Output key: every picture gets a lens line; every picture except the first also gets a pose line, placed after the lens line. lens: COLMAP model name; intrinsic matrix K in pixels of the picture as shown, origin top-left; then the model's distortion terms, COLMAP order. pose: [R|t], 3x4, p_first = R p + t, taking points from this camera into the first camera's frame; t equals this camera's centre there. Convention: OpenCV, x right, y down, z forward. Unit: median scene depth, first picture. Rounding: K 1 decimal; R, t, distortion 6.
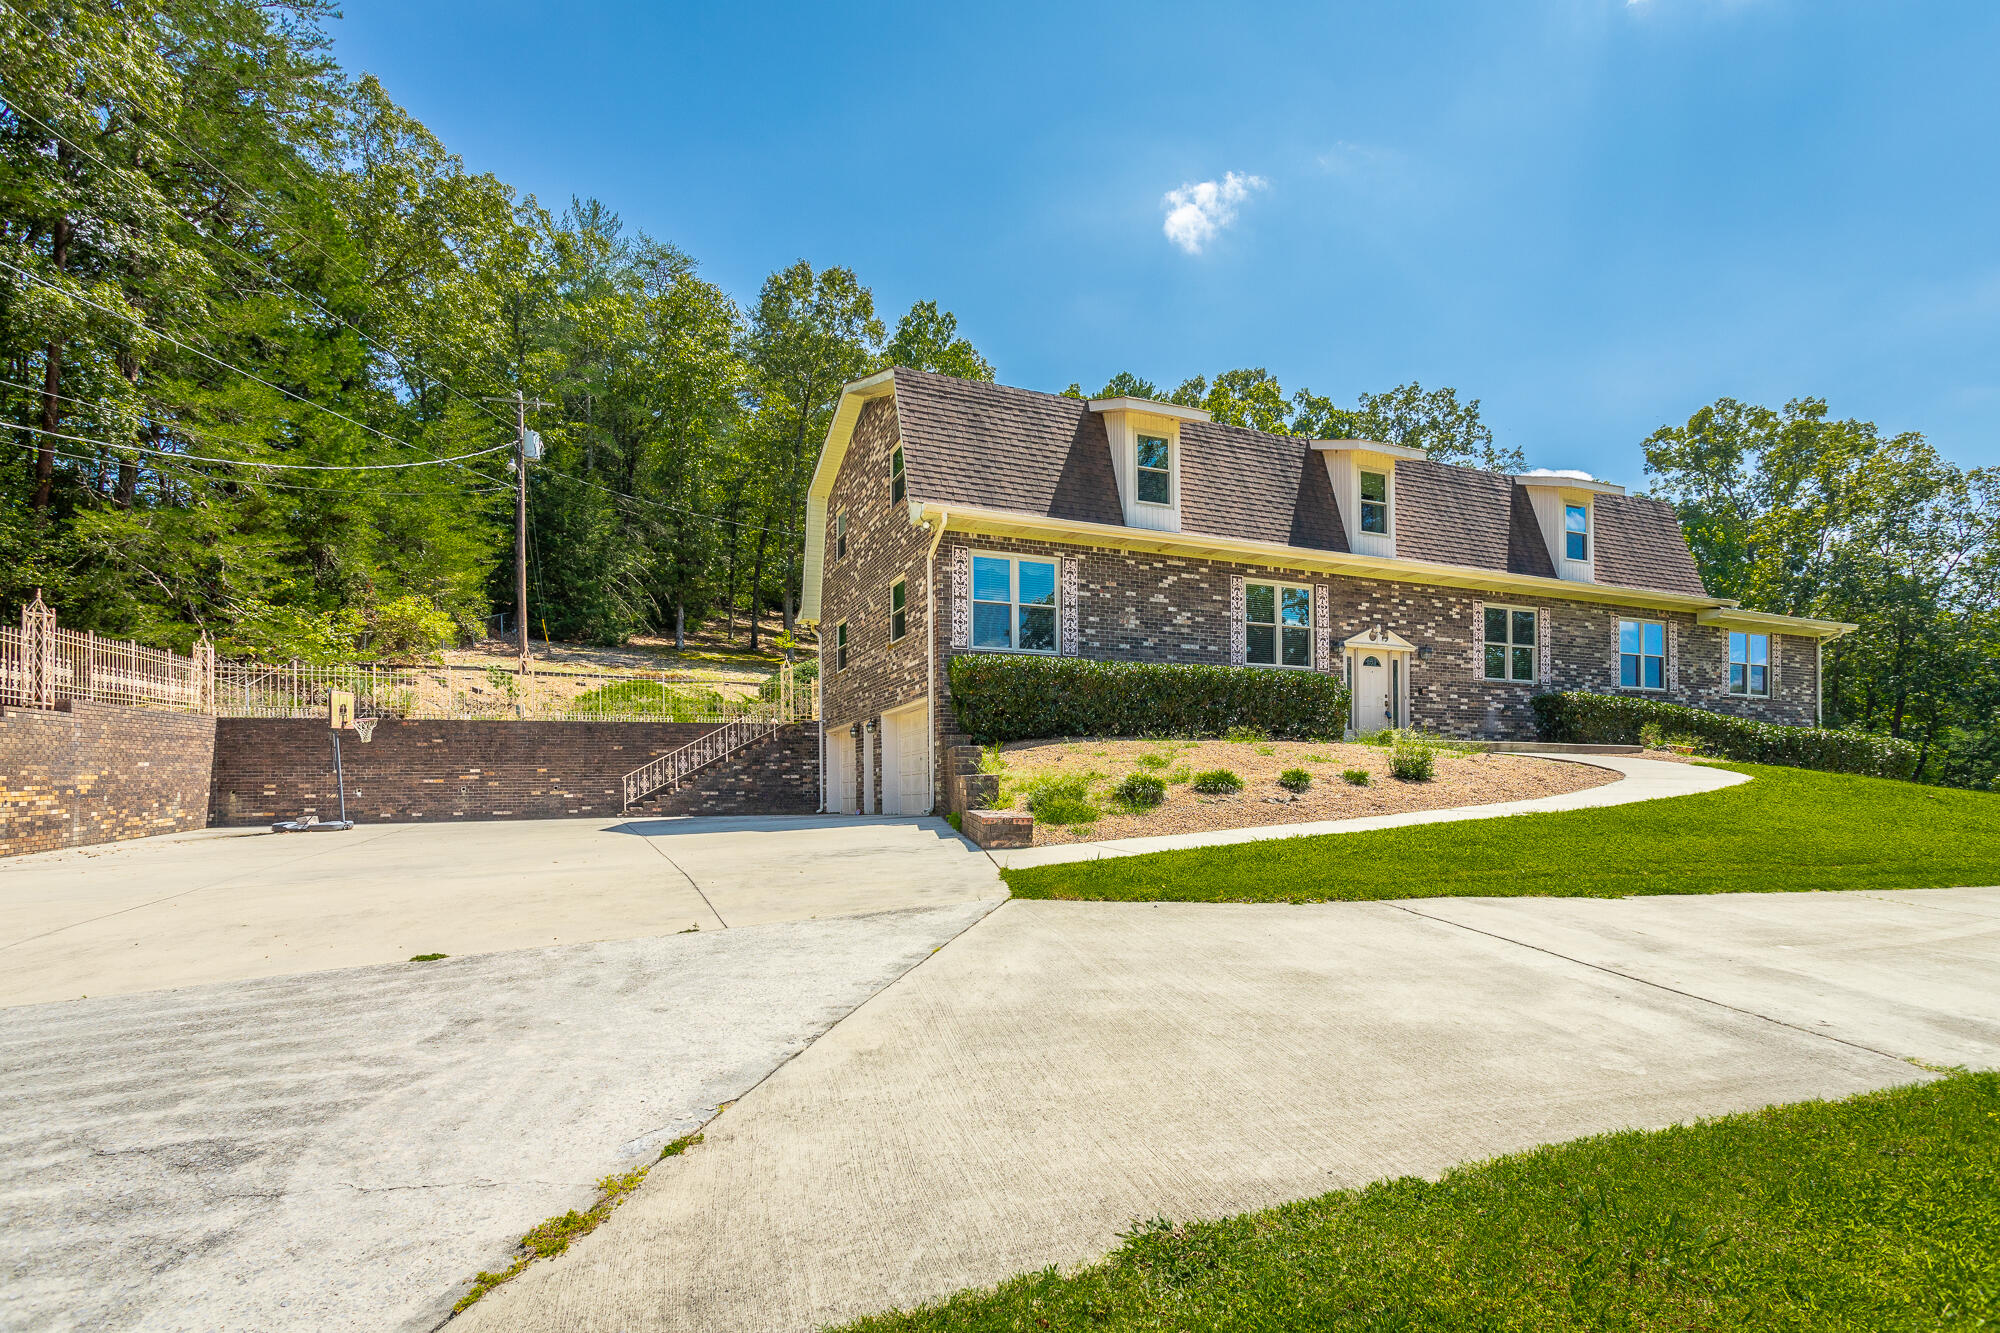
lens RADIAL K [[1117.4, 0, 1041.5], [0, 1117.4, 769.0], [0, 0, 1]] dist [-0.016991, 0.011975]
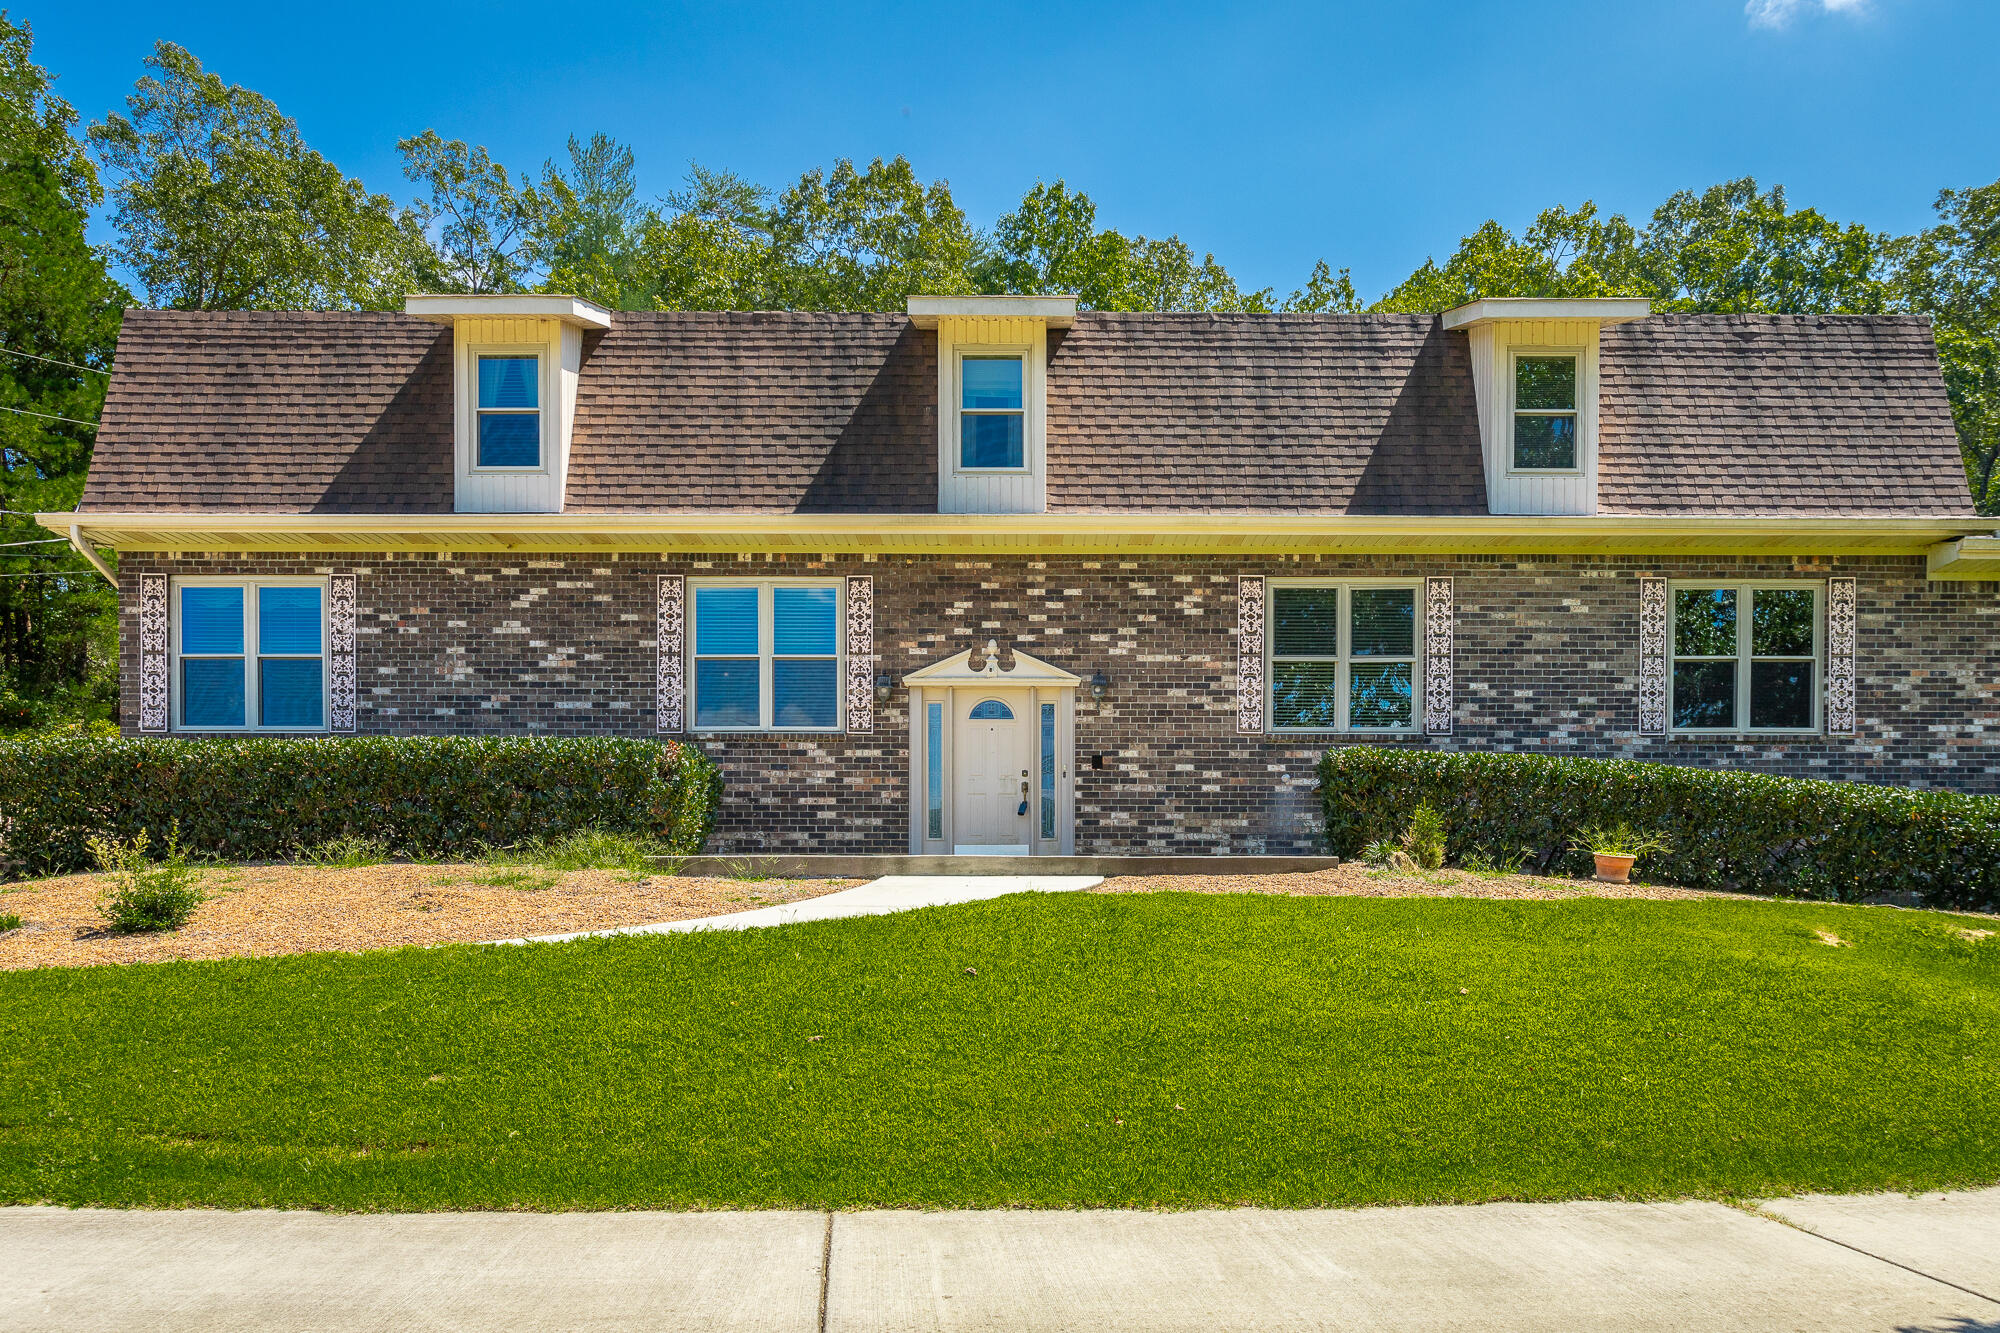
lens RADIAL K [[1591.1, 0, 879.6], [0, 1591.1, 978.6], [0, 0, 1]] dist [-0.007906, 0.001145]
pose [[0.898173, 0.009288, -0.439545, 0.592990], [0.006917, 0.999354, 0.035253, 0.005971], [0.439589, -0.034703, 0.897529, 0.283659]]
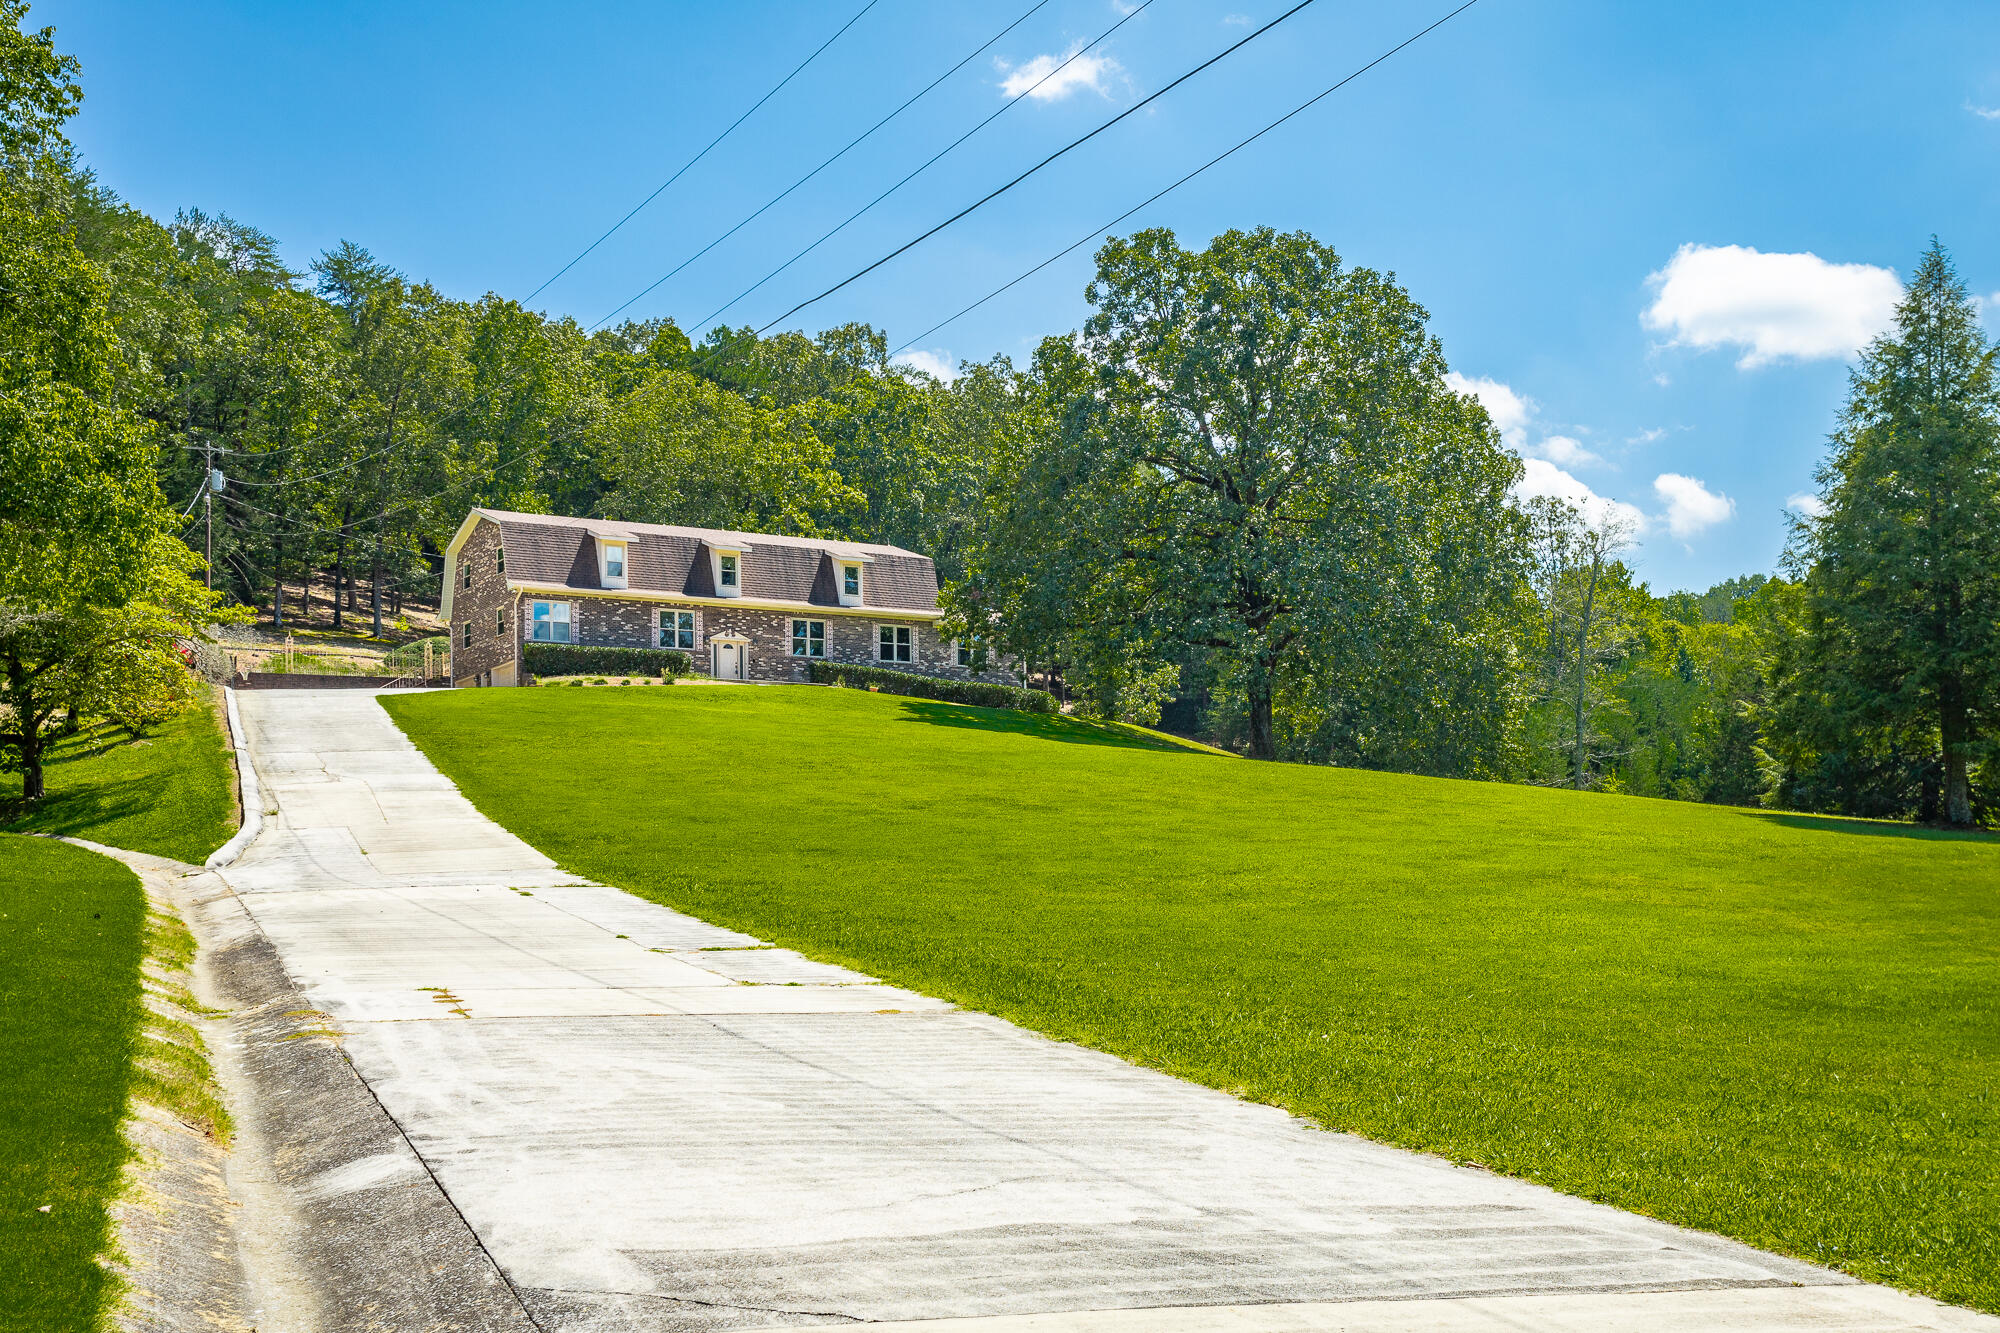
lens RADIAL K [[2267.9, 0, 1051.6], [0, 2267.9, 819.6], [0, 0, 1]] dist [-0.016790, 0.049634]
pose [[0.990153, -0.000209, 0.139991, 0.304598], [0.001968, 0.999921, -0.012422, 0.289381], [-0.139977, 0.012576, 0.990075, -3.370788]]
